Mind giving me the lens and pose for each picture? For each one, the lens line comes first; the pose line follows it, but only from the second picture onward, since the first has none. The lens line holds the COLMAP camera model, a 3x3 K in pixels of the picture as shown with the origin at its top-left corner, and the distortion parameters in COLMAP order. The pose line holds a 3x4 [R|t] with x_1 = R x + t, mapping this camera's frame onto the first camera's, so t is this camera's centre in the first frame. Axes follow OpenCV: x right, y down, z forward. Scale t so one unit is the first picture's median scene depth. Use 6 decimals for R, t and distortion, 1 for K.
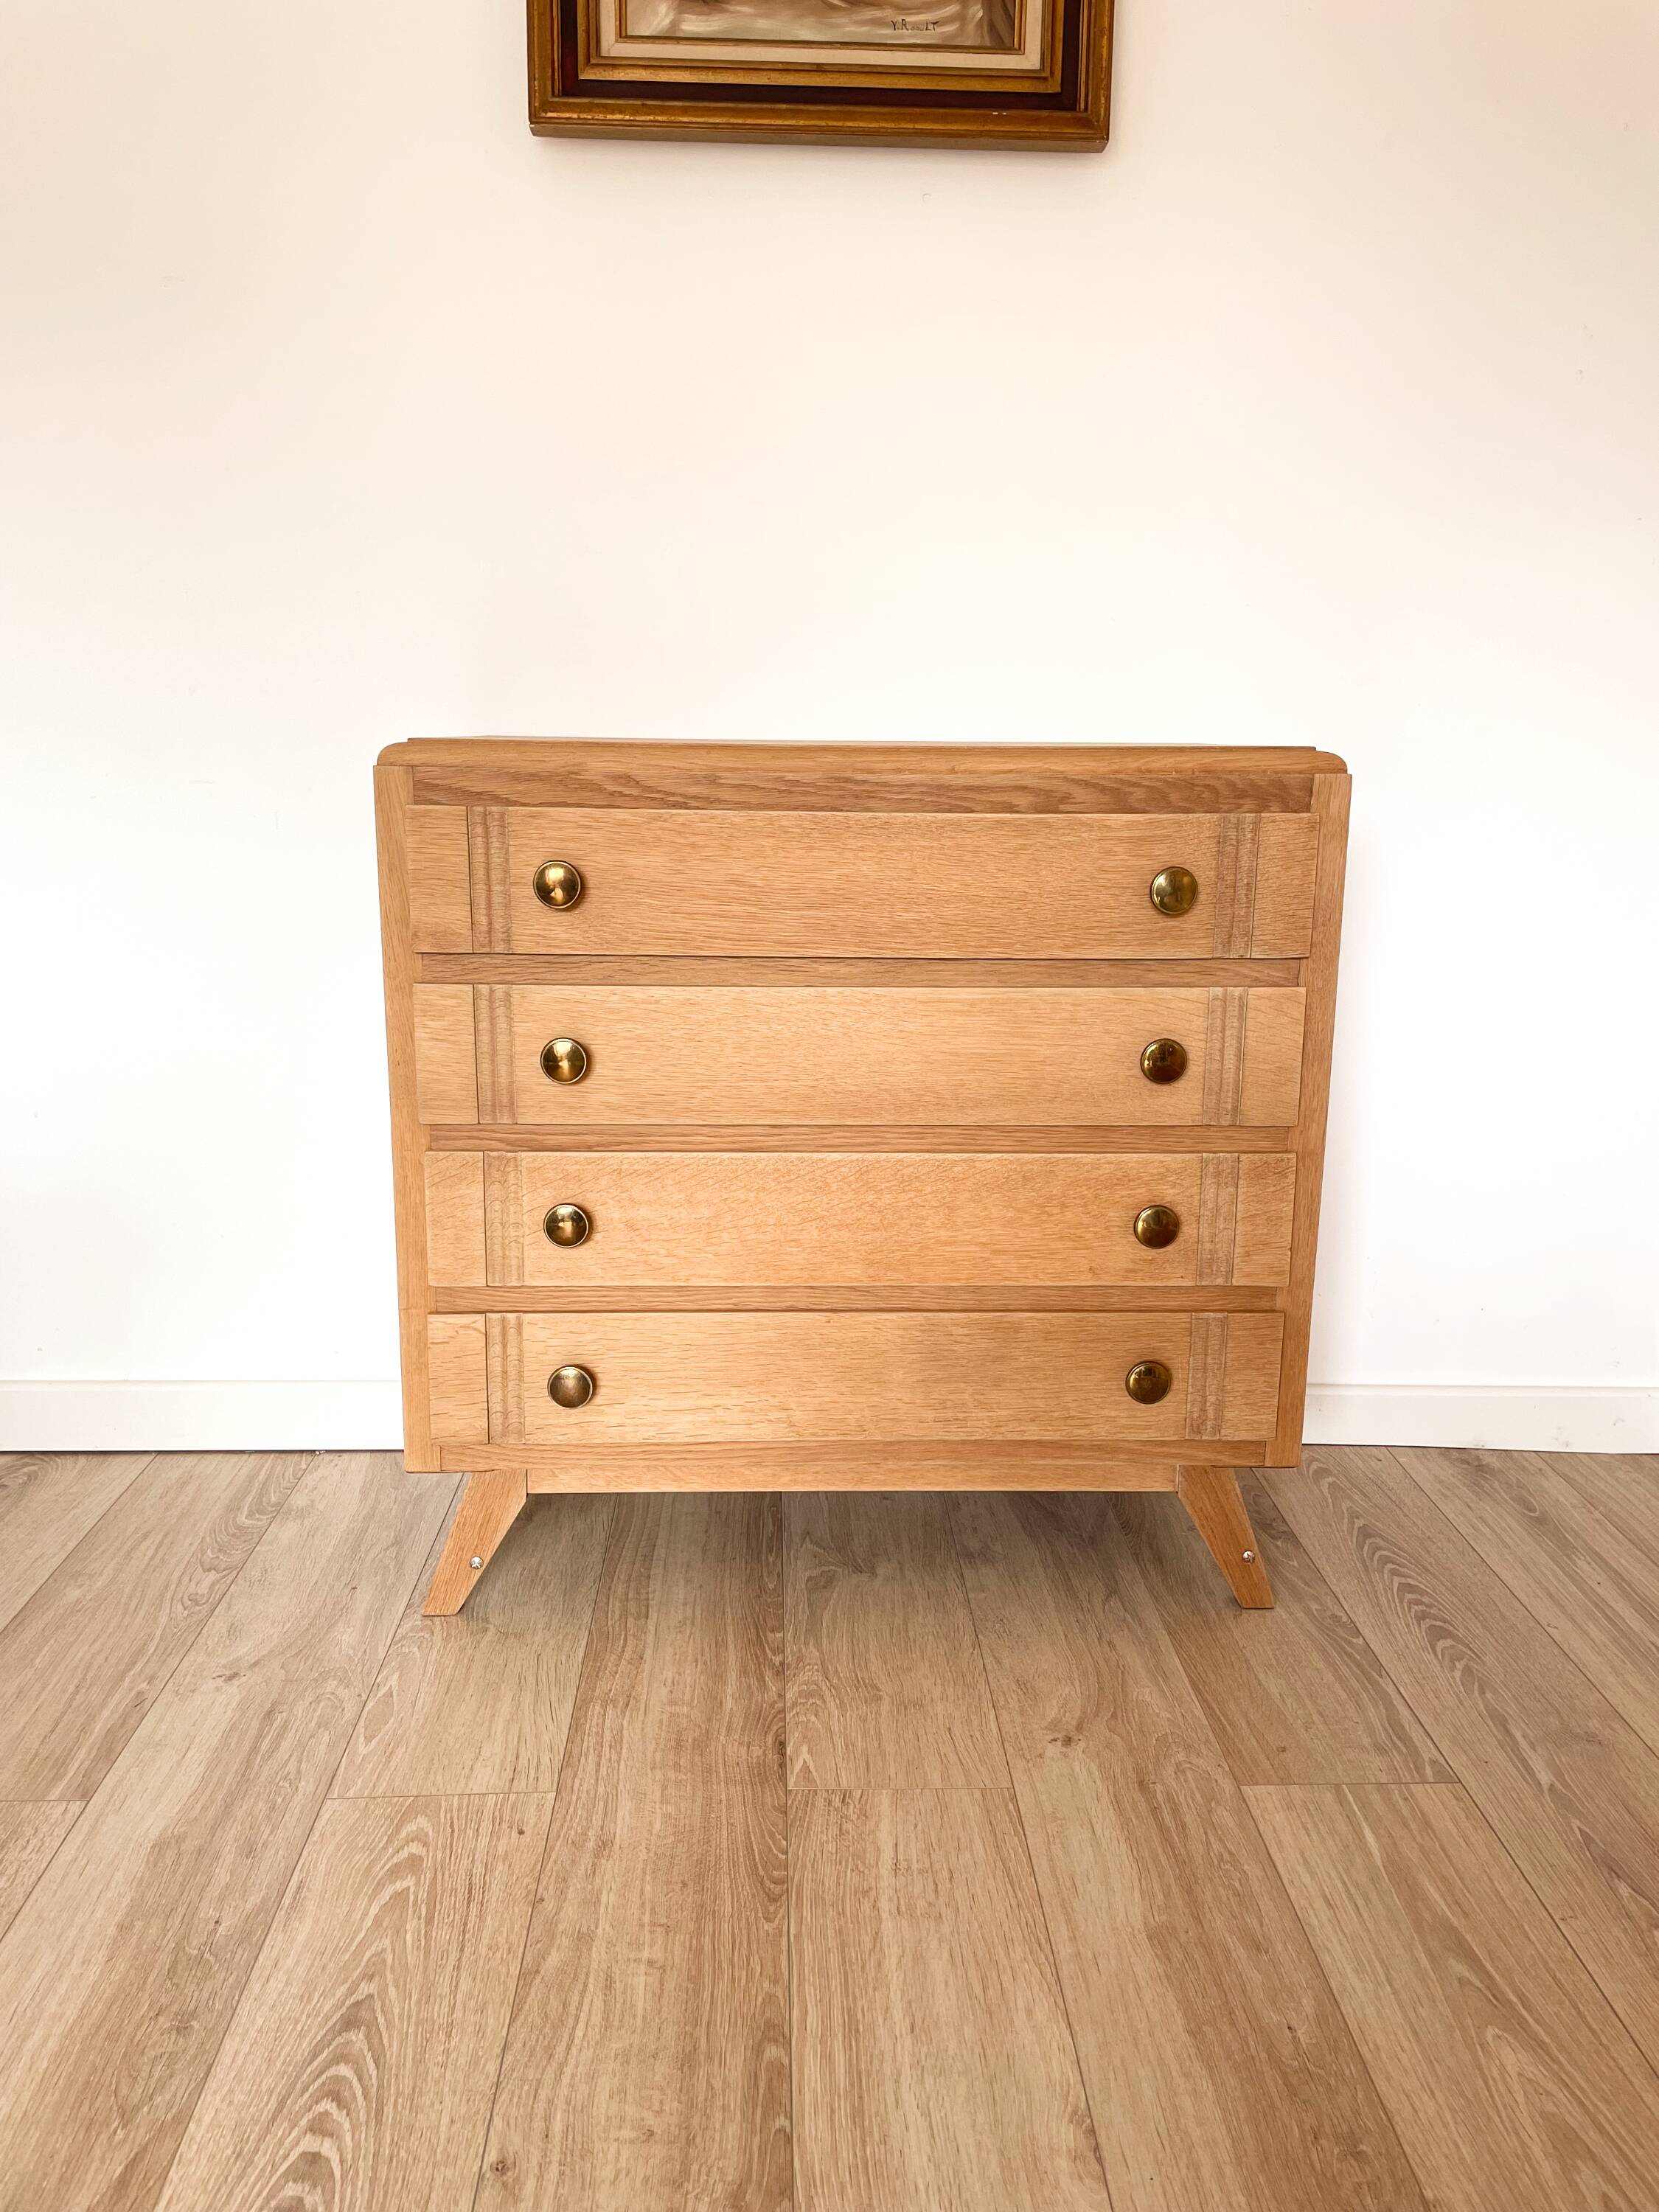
lens RADIAL K [[1669.3, 0, 831.1], [0, 1669.3, 1092.1], [0, 0, 1]] dist [0.100461, -0.145489]
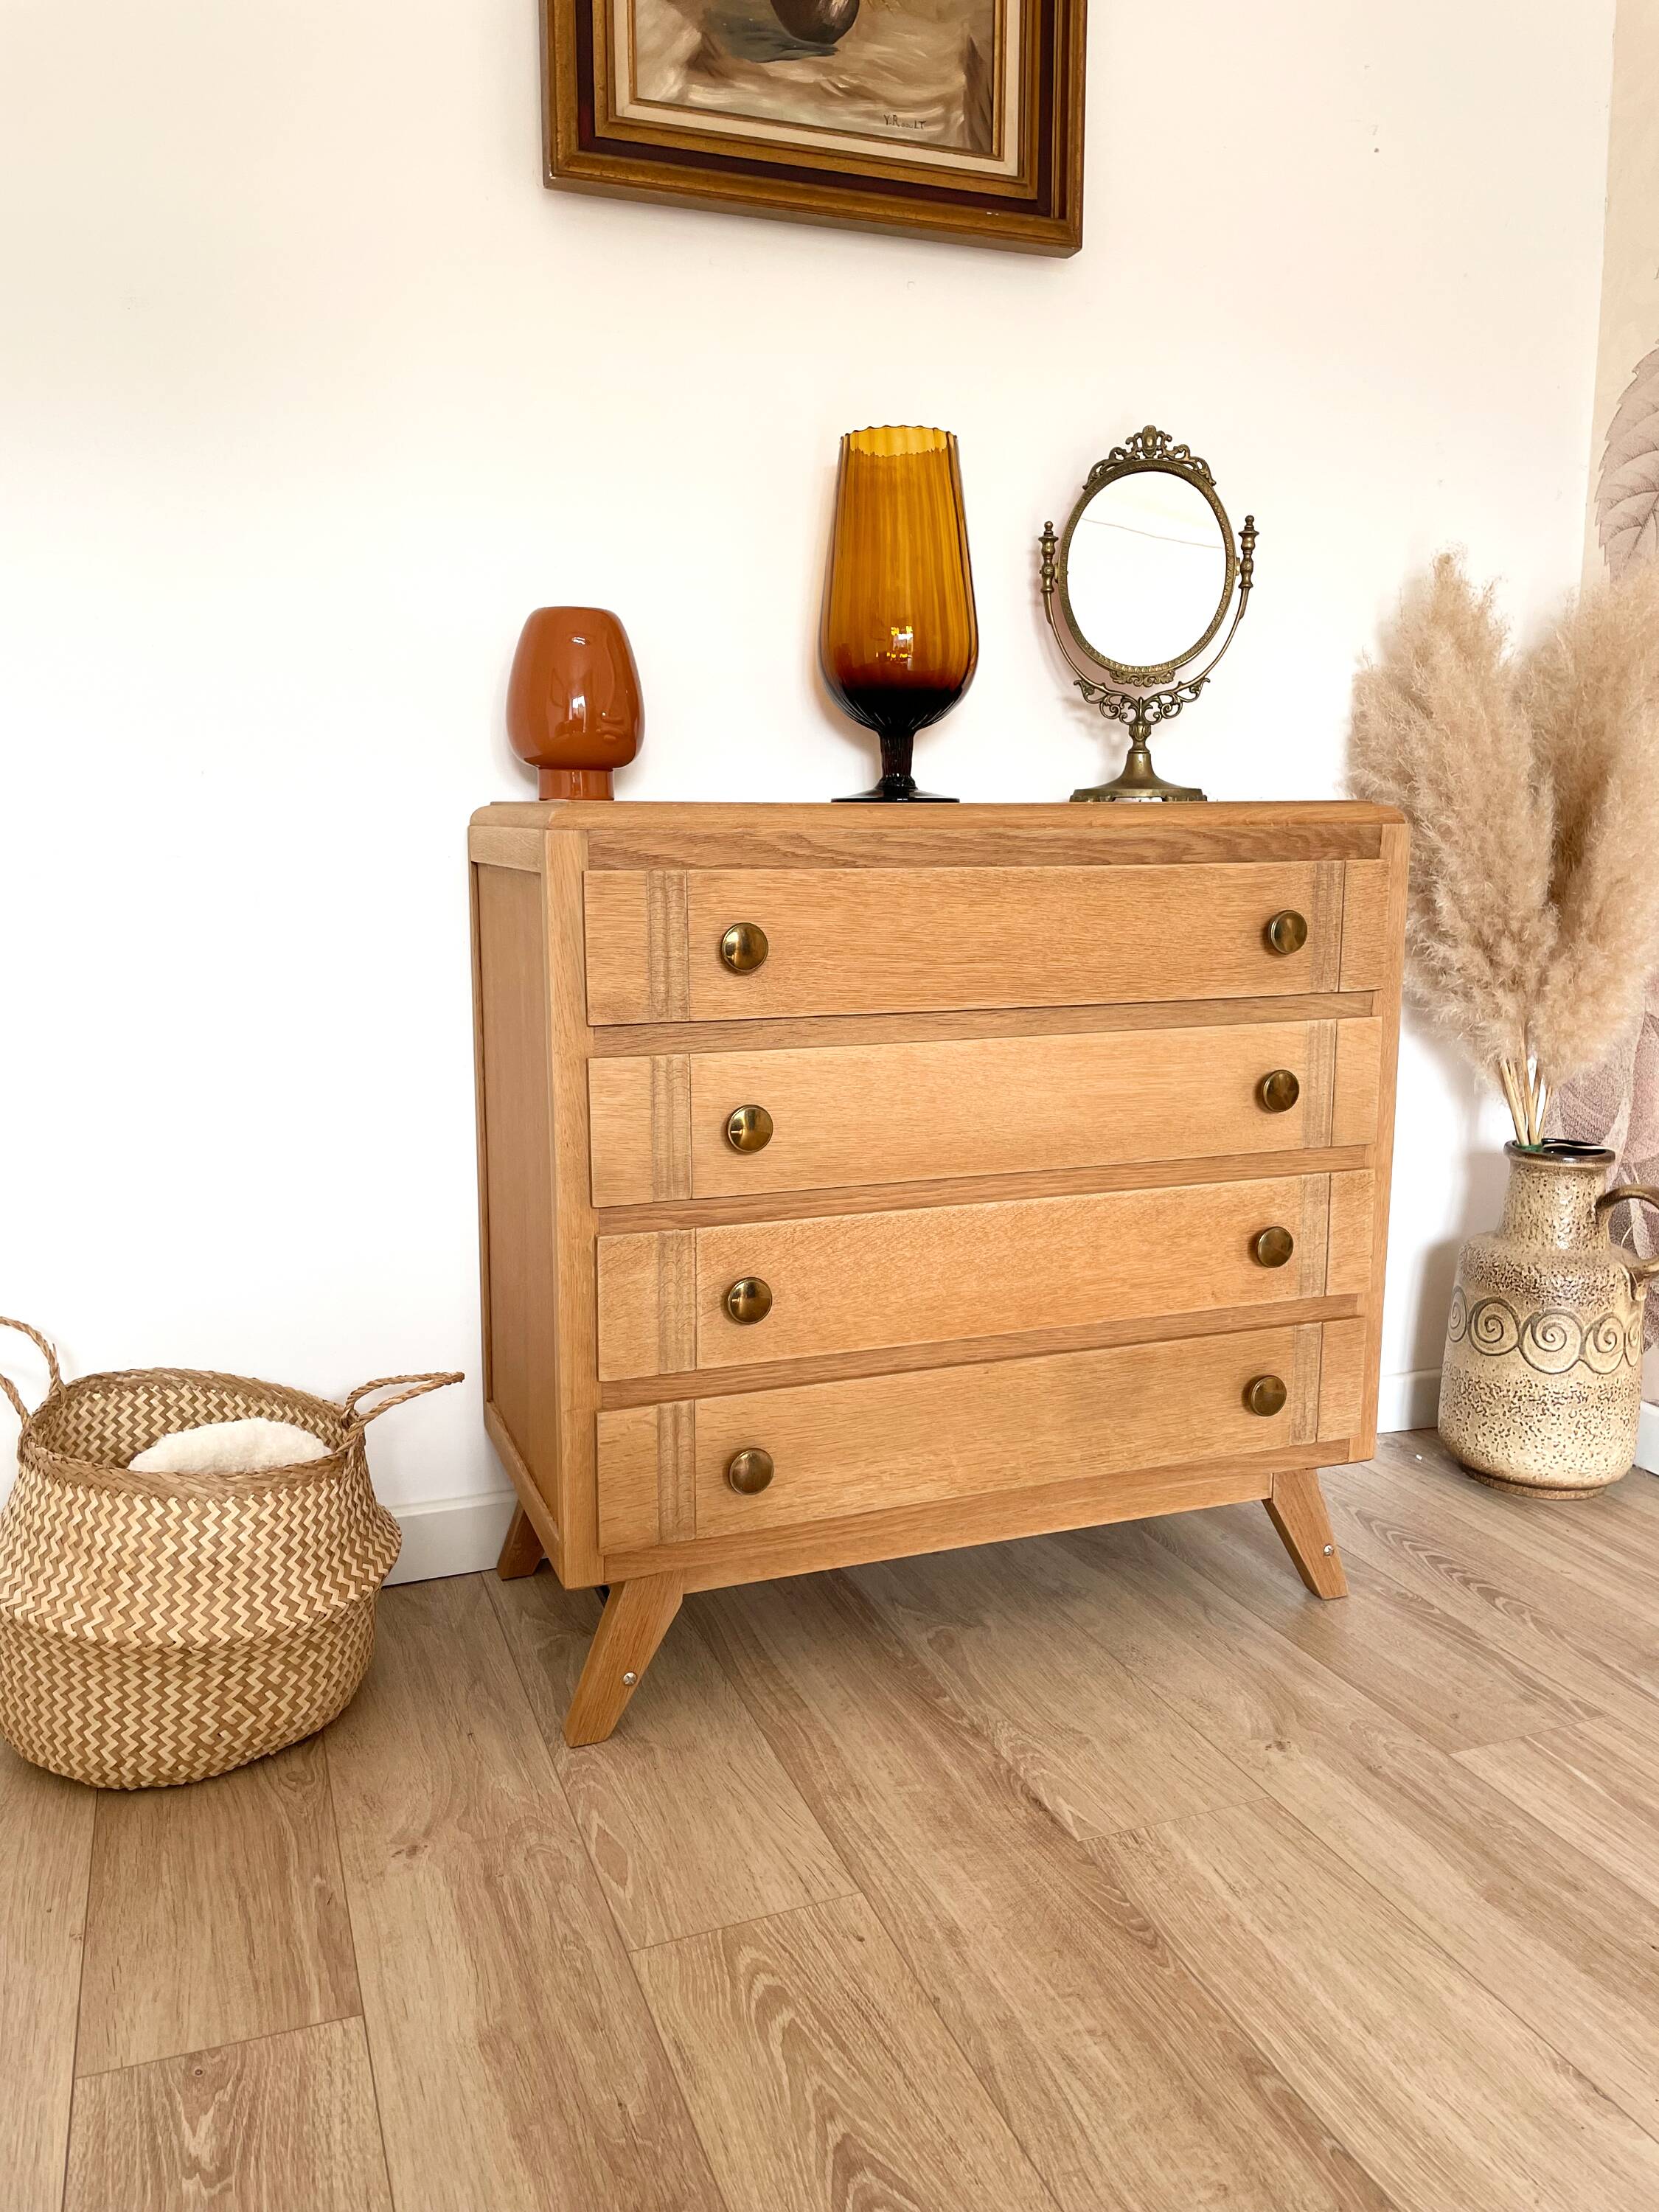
lens RADIAL K [[1676.5, 0, 832.3], [0, 1676.5, 1081.7], [0, 0, 1]] dist [0.090936, -0.126949]
pose [[0.947642, -0.061638, 0.313330, -0.408653], [0.077277, 0.996296, -0.037727, -0.005640], [-0.309844, 0.059965, 0.948895, 0.063954]]
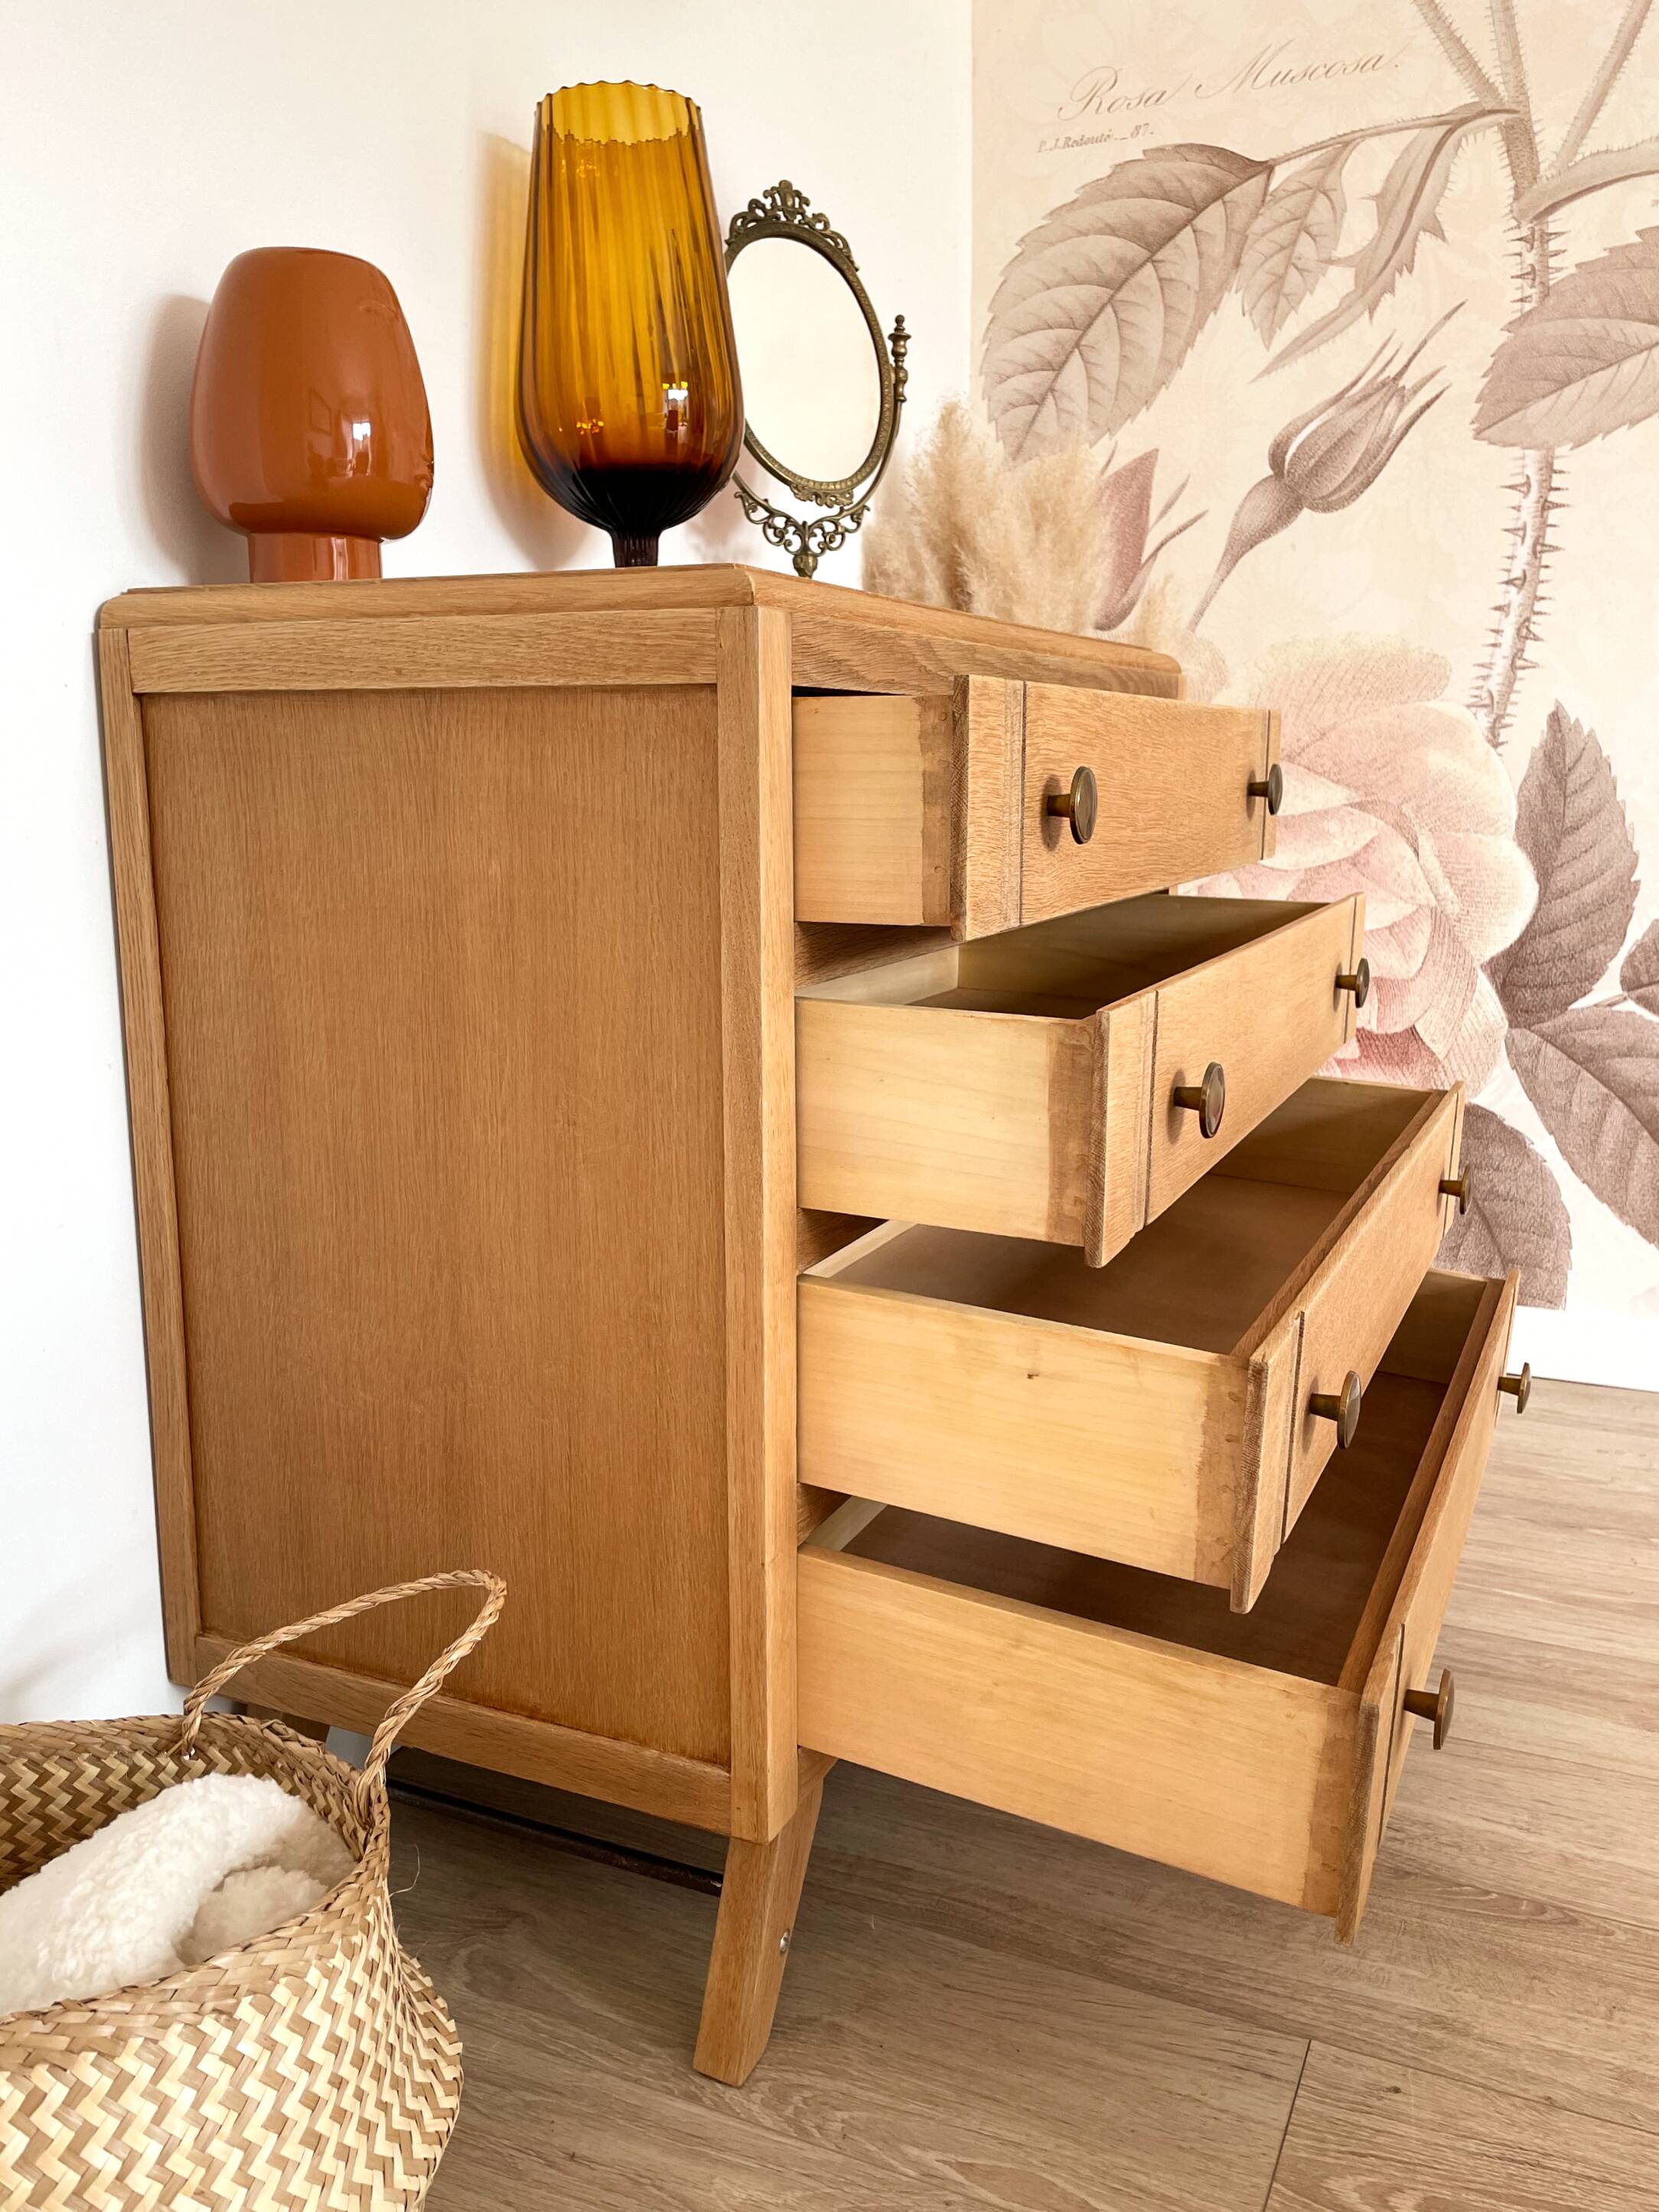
lens RADIAL K [[1745.3, 0, 835.1], [0, 1745.3, 1066.2], [0, 0, 1]] dist [0.092691, -0.130252]
pose [[0.448592, -0.167188, 0.877960, -0.768772], [0.192802, 0.977320, 0.087597, -0.087513], [-0.872693, 0.129977, 0.470652, 0.697934]]
